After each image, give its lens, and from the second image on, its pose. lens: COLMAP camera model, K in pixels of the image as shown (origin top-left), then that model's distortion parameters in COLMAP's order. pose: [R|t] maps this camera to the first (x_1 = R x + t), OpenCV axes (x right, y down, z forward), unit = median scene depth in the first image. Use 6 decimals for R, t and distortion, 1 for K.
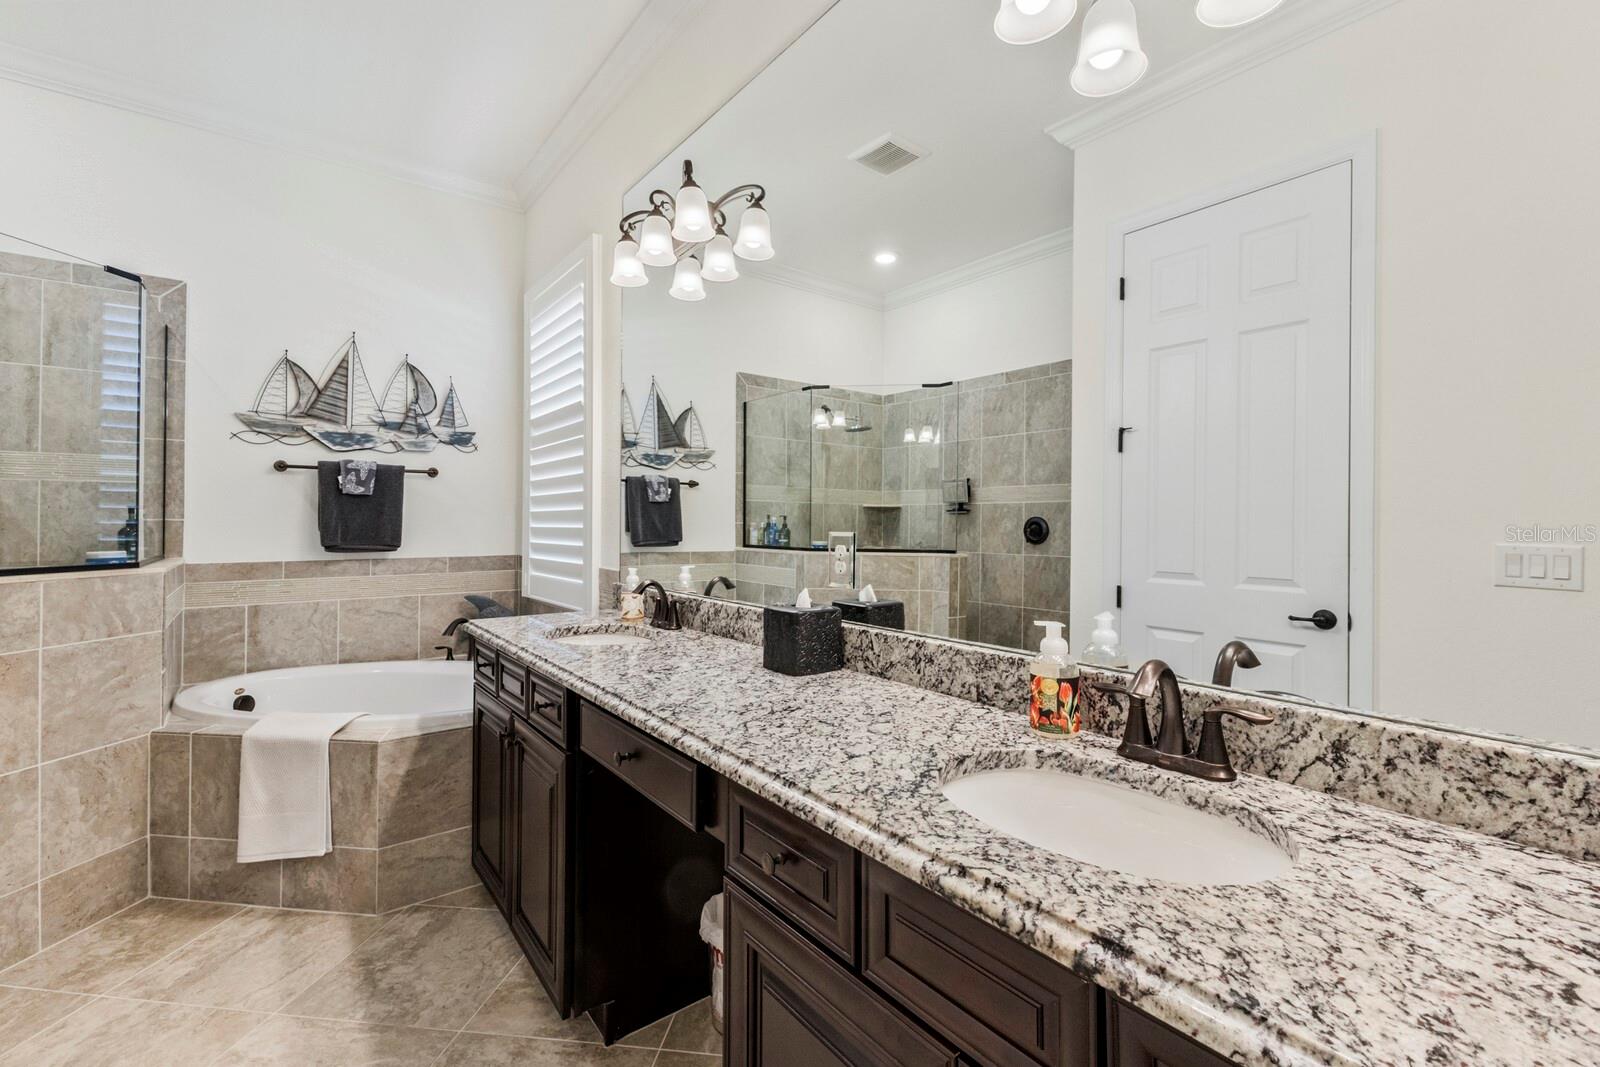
lens RADIAL K [[702.4, 0, 813.4], [0, 702.4, 515.6], [0, 0, 1]] dist [0.014331, -0.006145]
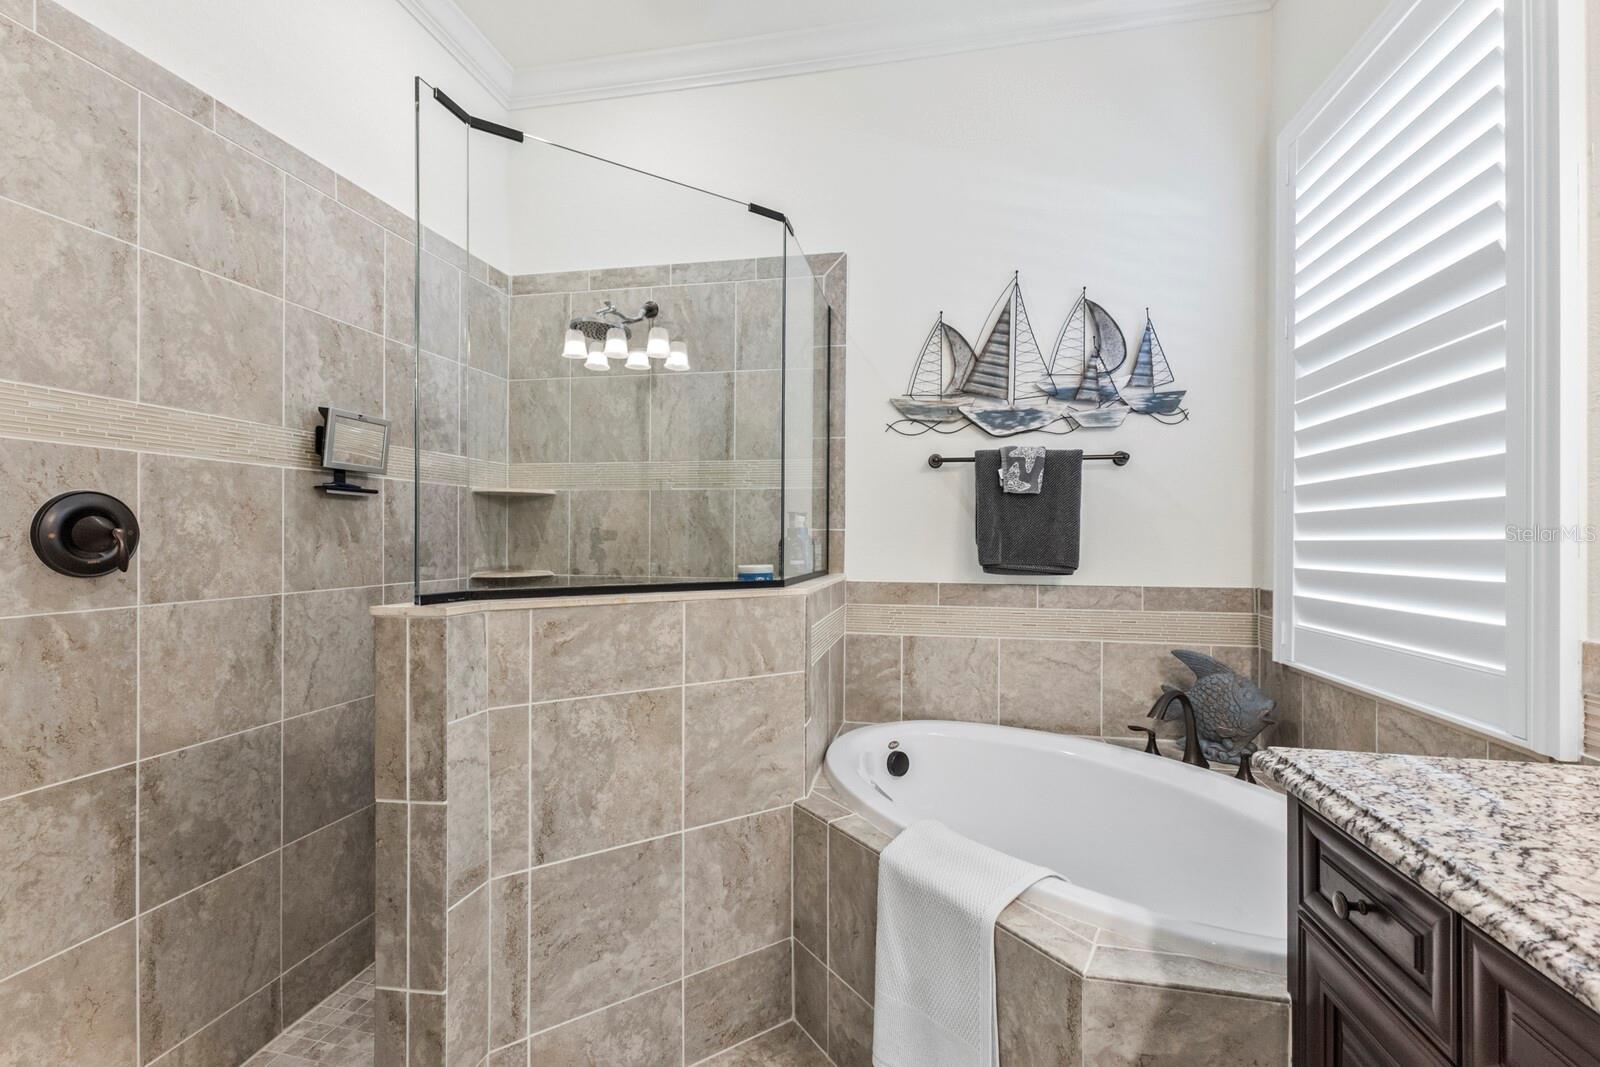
lens RADIAL K [[702.4, 0, 798.1], [0, 702.4, 535.3], [0, 0, 1]] dist [0.014331, -0.006145]
pose [[0.653709, -0.003534, -0.756738, -0.277538], [0.002408, 0.999994, -0.002590, 0.014525], [0.756742, -0.000129, 0.653714, 0.395077]]
